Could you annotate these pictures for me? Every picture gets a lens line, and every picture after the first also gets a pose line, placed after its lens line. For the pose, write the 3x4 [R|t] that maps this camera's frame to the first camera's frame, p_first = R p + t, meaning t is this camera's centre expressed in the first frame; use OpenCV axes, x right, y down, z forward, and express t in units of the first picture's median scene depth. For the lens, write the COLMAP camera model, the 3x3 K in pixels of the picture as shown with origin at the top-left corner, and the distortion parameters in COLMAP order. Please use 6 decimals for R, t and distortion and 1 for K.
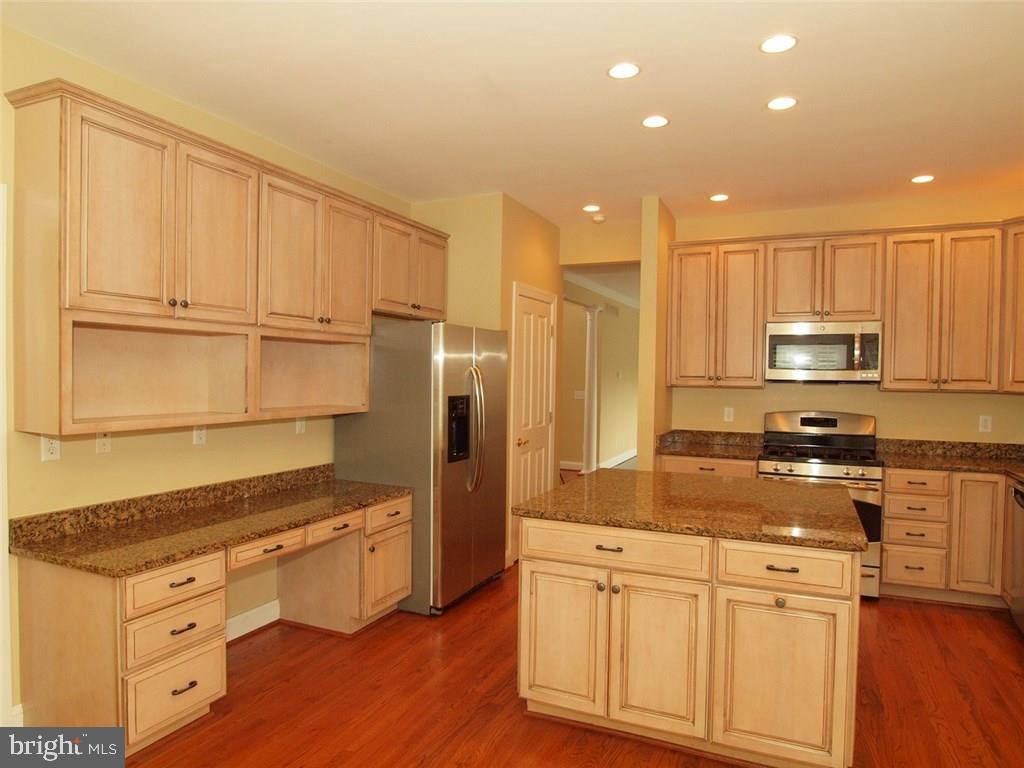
lens RADIAL K [[655.5, 0, 512.0], [0, 655.5, 384.0], [0, 0, 1]] dist [-0.023737, 0.000893]
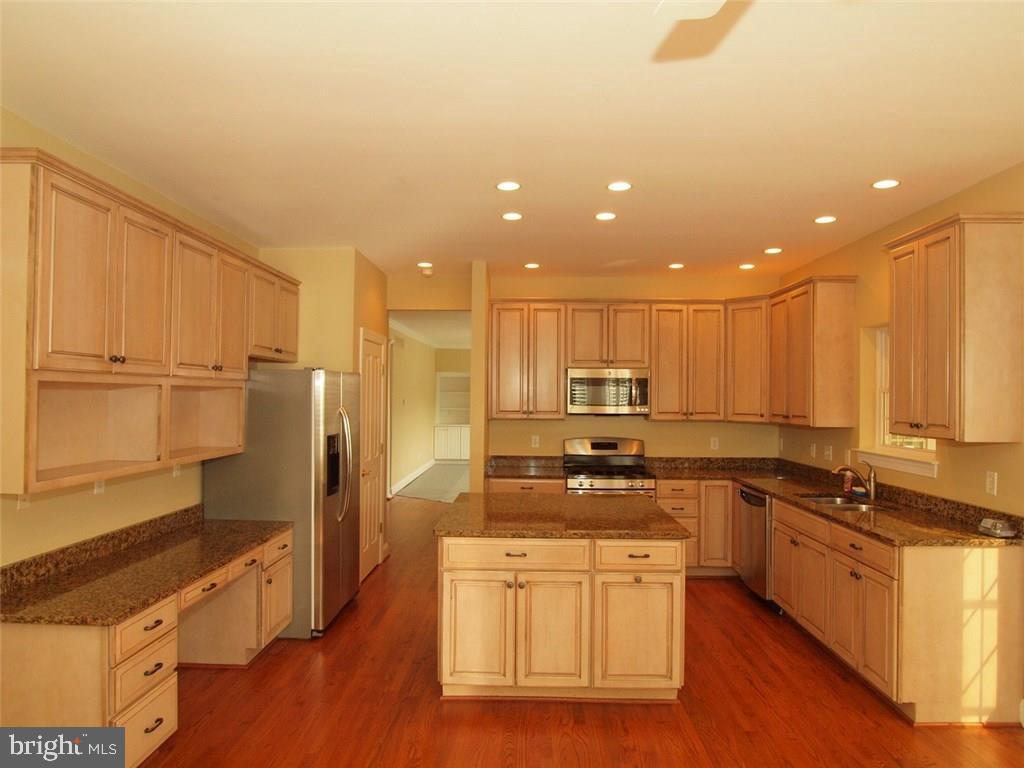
lens RADIAL K [[655.5, 0, 512.0], [0, 655.5, 384.0], [0, 0, 1]] dist [-0.023737, 0.000893]
pose [[0.922376, 0.002072, 0.386287, -0.269777], [0.009486, 0.999563, -0.028012, -0.040127], [-0.386176, 0.029502, 0.921953, -0.160399]]
